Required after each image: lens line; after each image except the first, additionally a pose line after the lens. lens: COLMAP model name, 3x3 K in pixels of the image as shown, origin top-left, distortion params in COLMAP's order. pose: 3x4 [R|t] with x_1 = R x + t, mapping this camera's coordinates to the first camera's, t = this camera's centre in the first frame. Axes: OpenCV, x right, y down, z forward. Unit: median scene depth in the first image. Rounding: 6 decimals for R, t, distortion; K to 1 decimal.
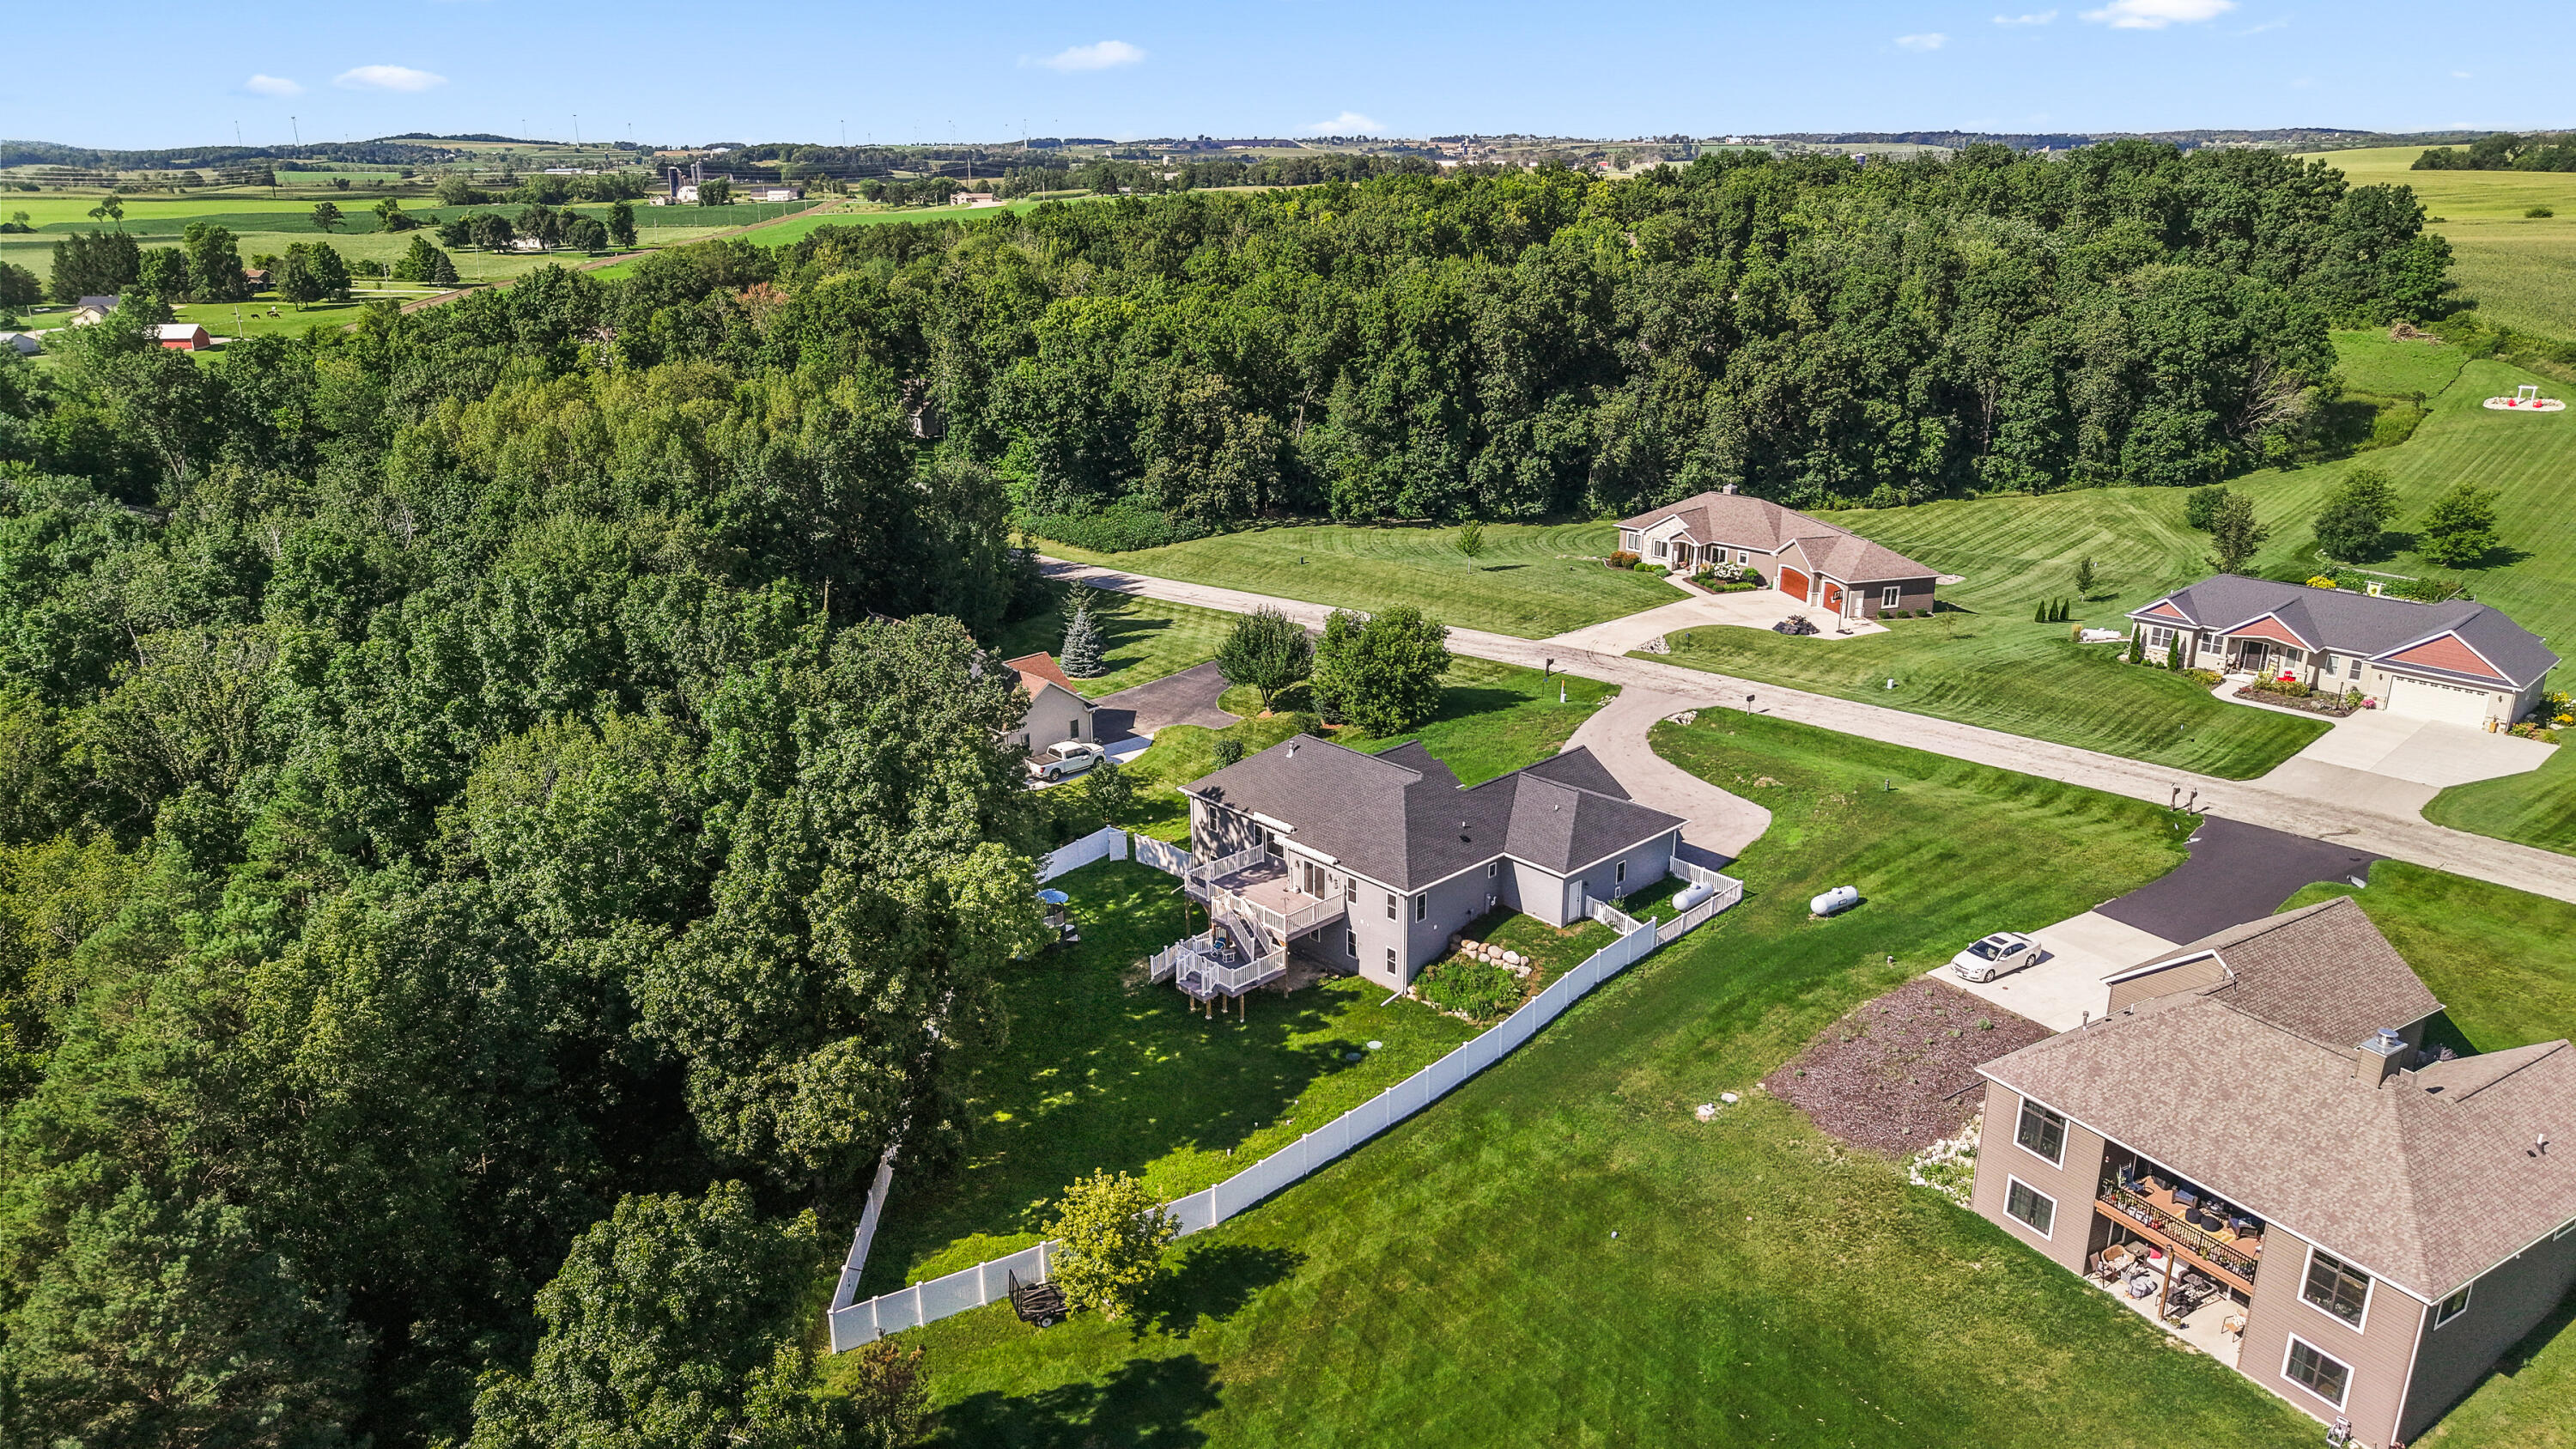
lens RADIAL K [[1720.1, 0, 1288.0], [0, 1720.1, 724.5], [0, 0, 1]] dist [0.043989, -0.081290]
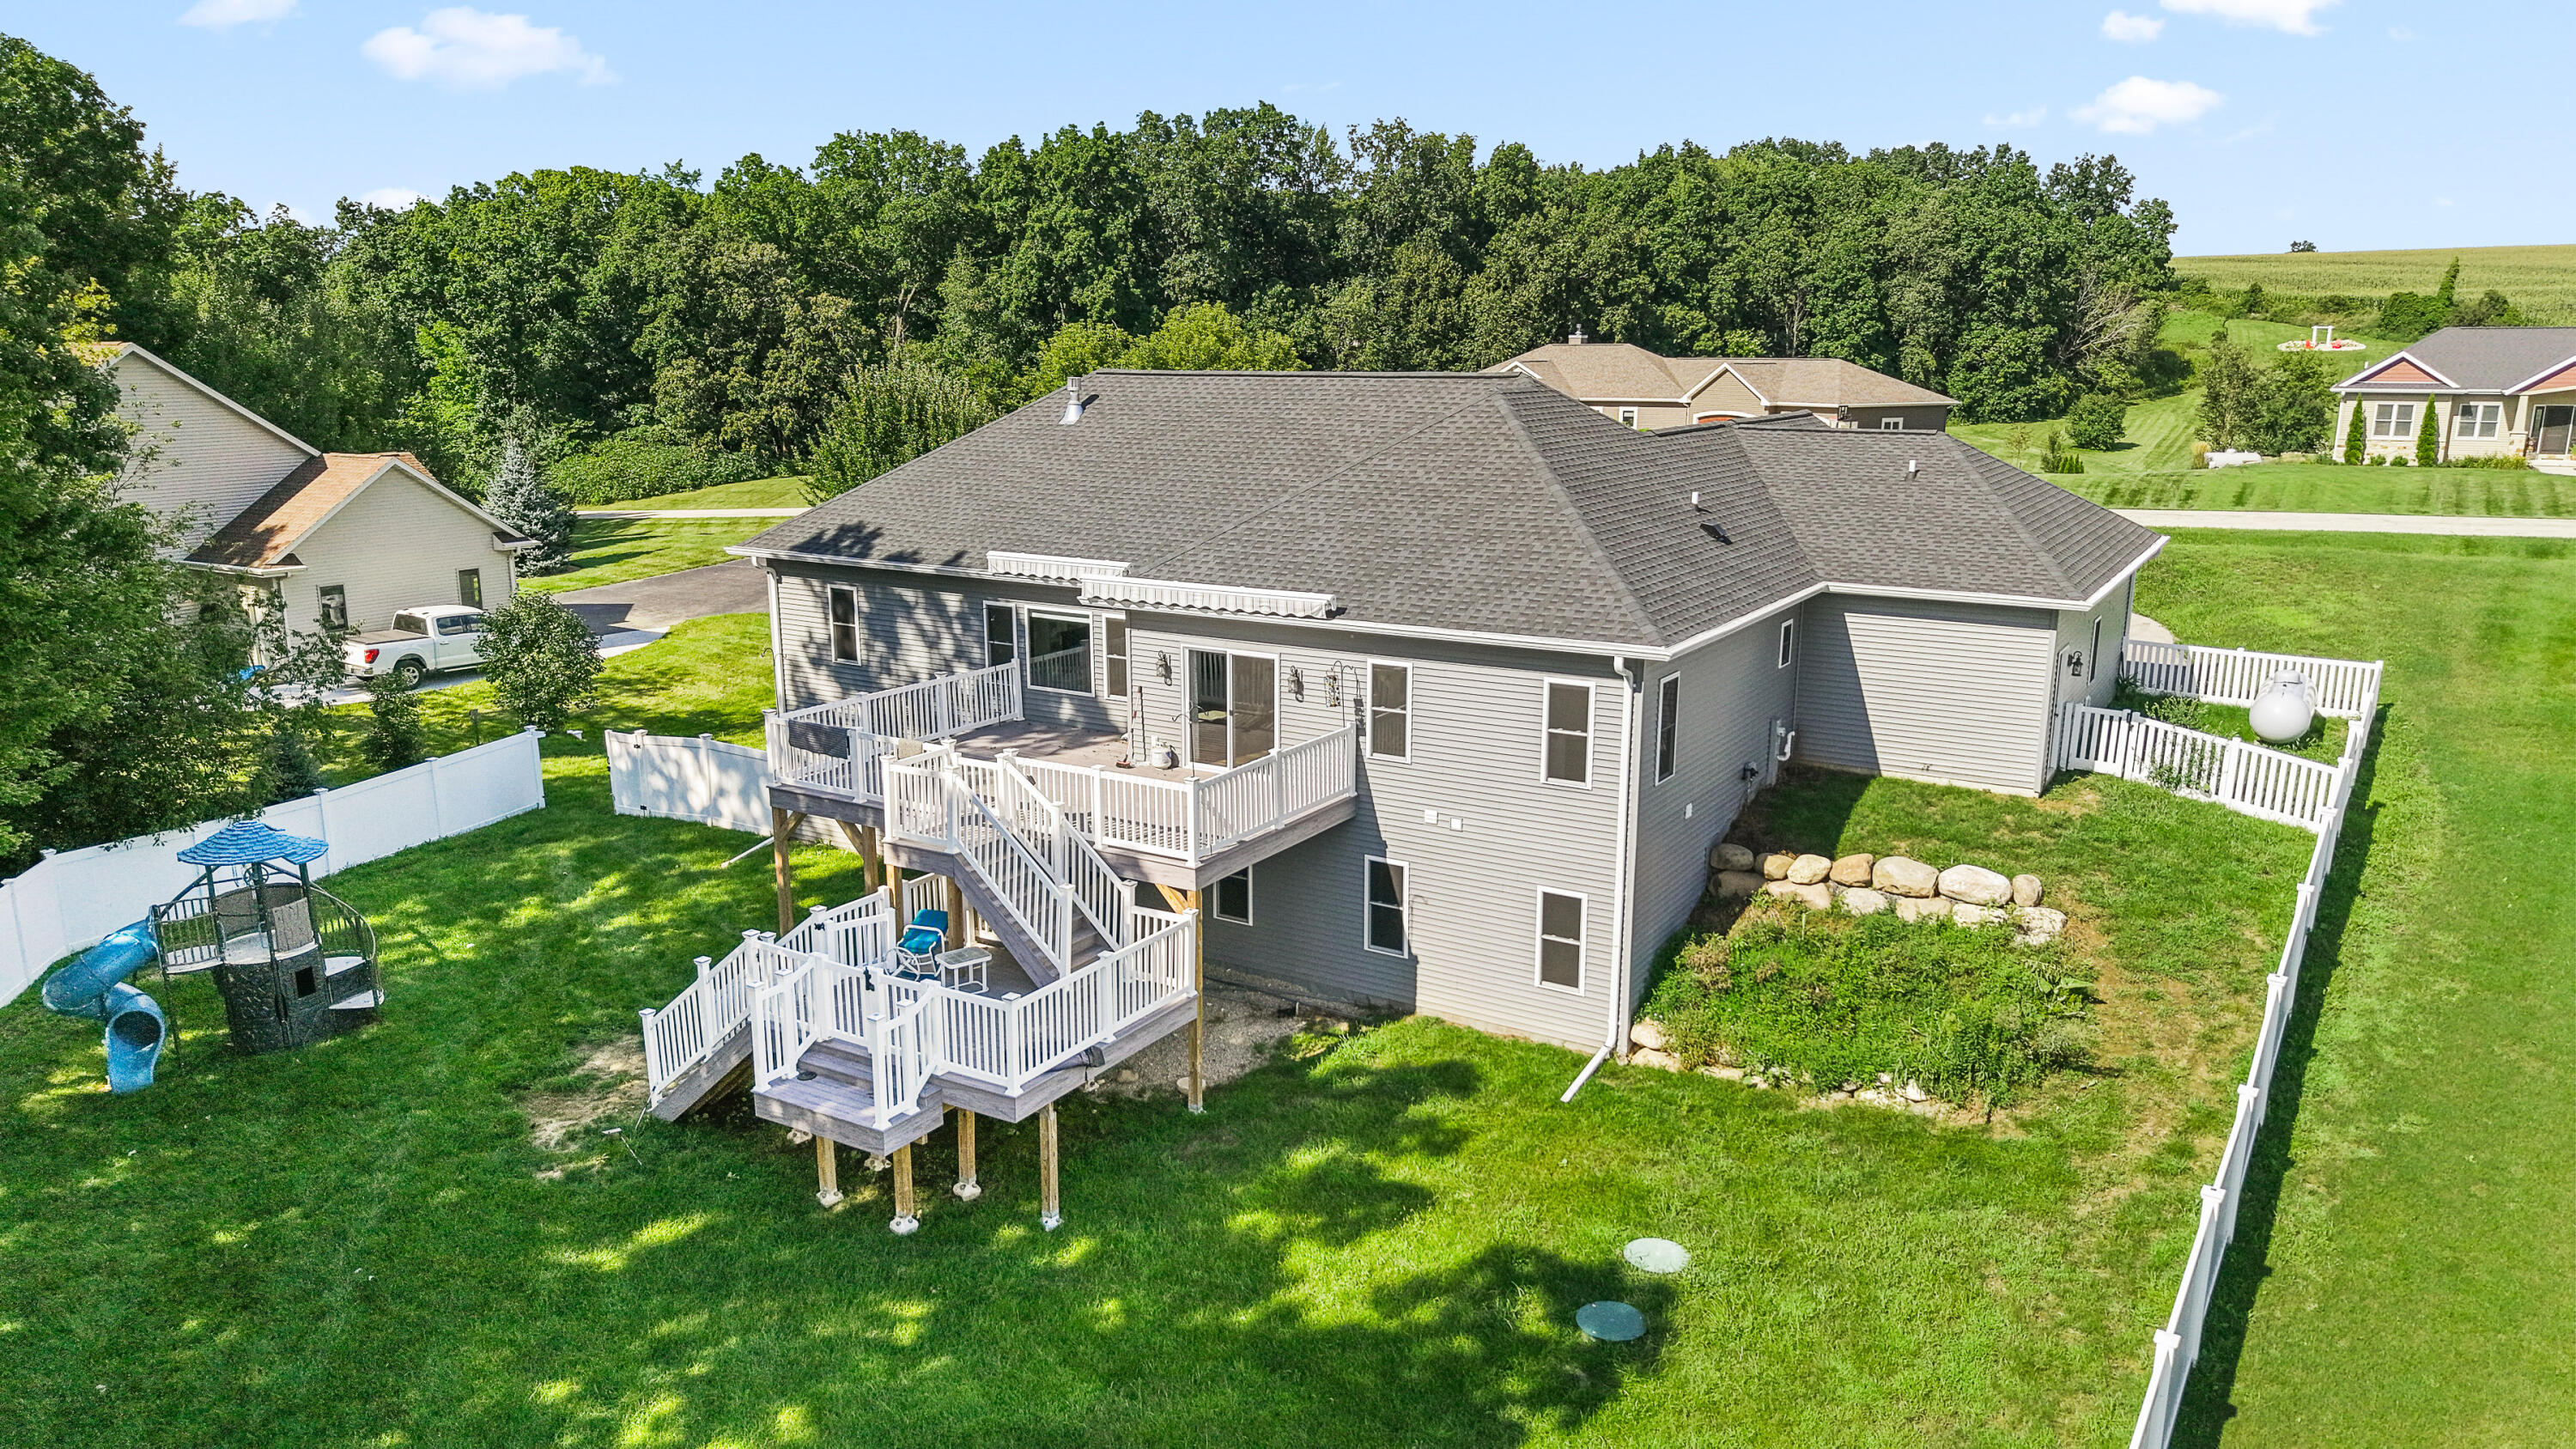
lens RADIAL K [[1720.1, 0, 1288.0], [0, 1720.1, 724.5], [0, 0, 1]] dist [0.043989, -0.081290]
pose [[0.966842, -0.048057, 0.250813, -0.023779], [0.074666, 0.992413, -0.097675, 0.059020], [-0.244216, 0.113164, 0.963095, 0.343785]]
